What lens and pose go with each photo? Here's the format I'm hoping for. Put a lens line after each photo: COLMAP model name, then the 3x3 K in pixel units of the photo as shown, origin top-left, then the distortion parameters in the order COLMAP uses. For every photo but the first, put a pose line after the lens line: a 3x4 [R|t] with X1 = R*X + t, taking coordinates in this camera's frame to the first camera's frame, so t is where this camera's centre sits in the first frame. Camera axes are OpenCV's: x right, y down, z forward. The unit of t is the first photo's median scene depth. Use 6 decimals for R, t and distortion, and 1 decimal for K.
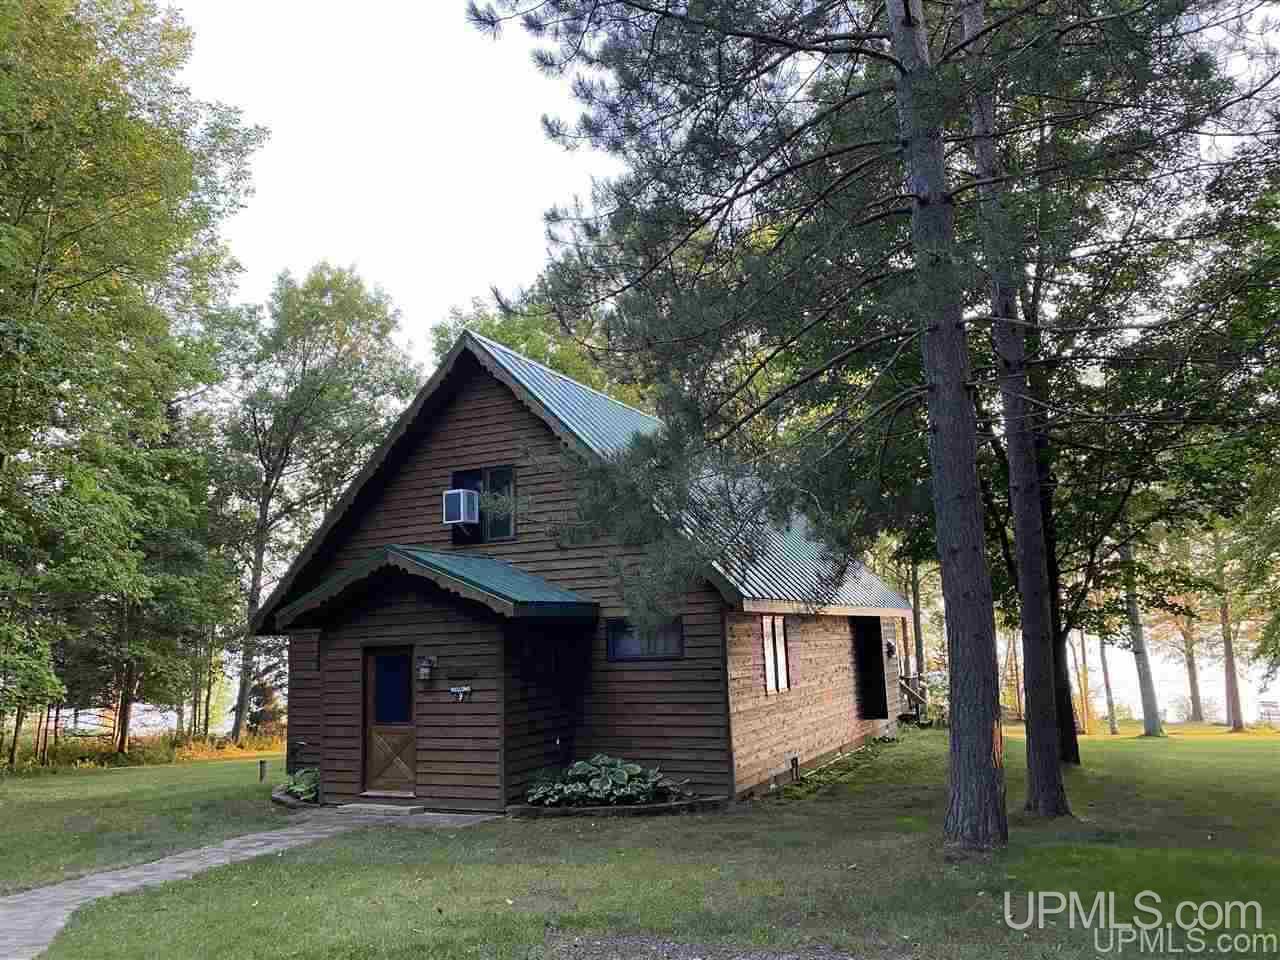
lens RADIAL K [[967.7, 0, 644.0], [0, 967.7, 474.1], [0, 0, 1]] dist [0.054577, -0.087144]
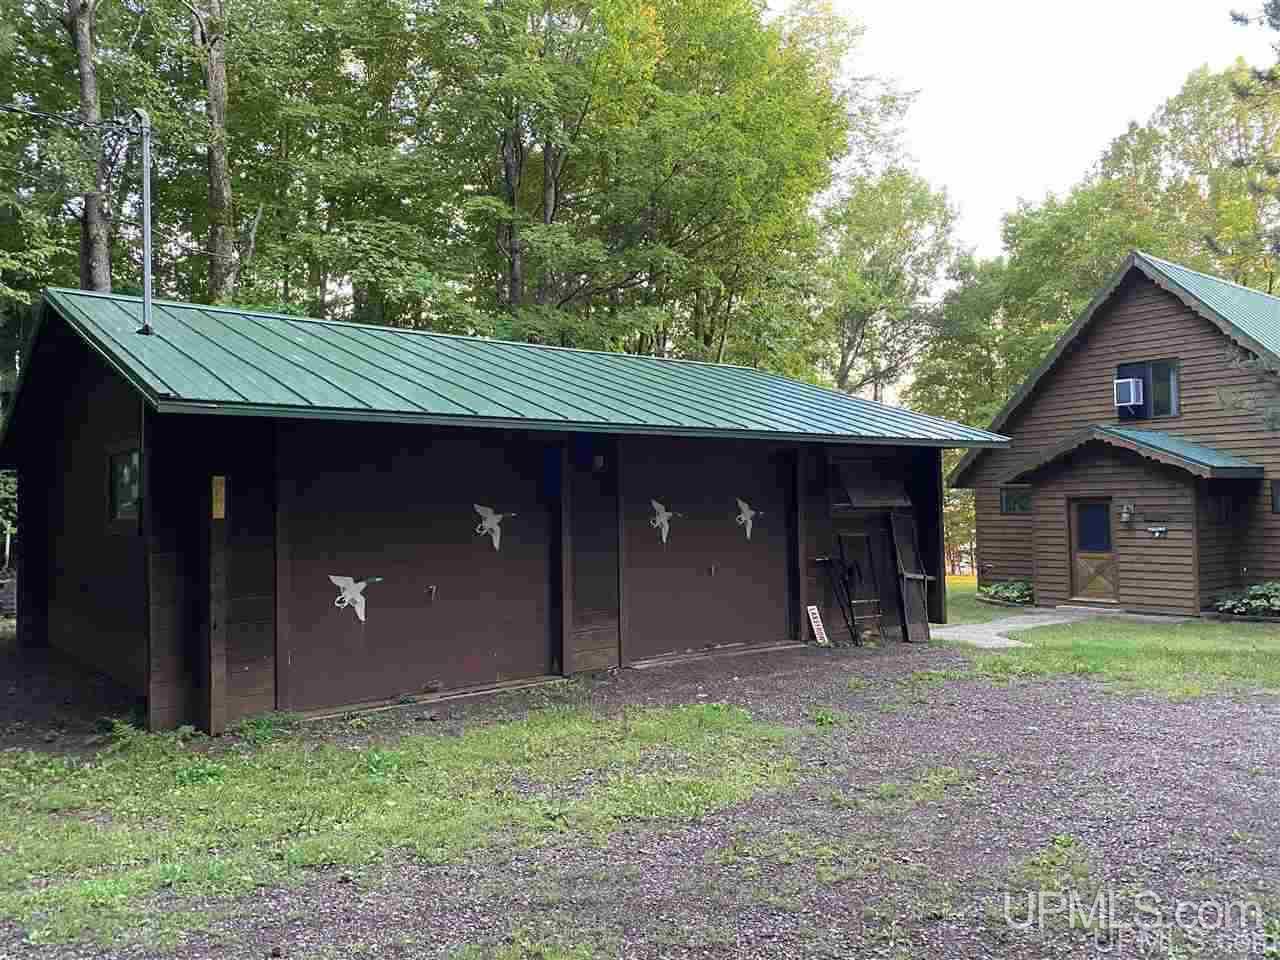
lens RADIAL K [[967.7, 0, 644.0], [0, 967.7, 474.1], [0, 0, 1]] dist [0.054577, -0.087144]
pose [[0.898861, 0.009355, -0.438134, -0.227507], [0.055034, 0.989447, 0.134034, -0.077109], [0.434764, -0.144591, 0.888861, -0.508808]]
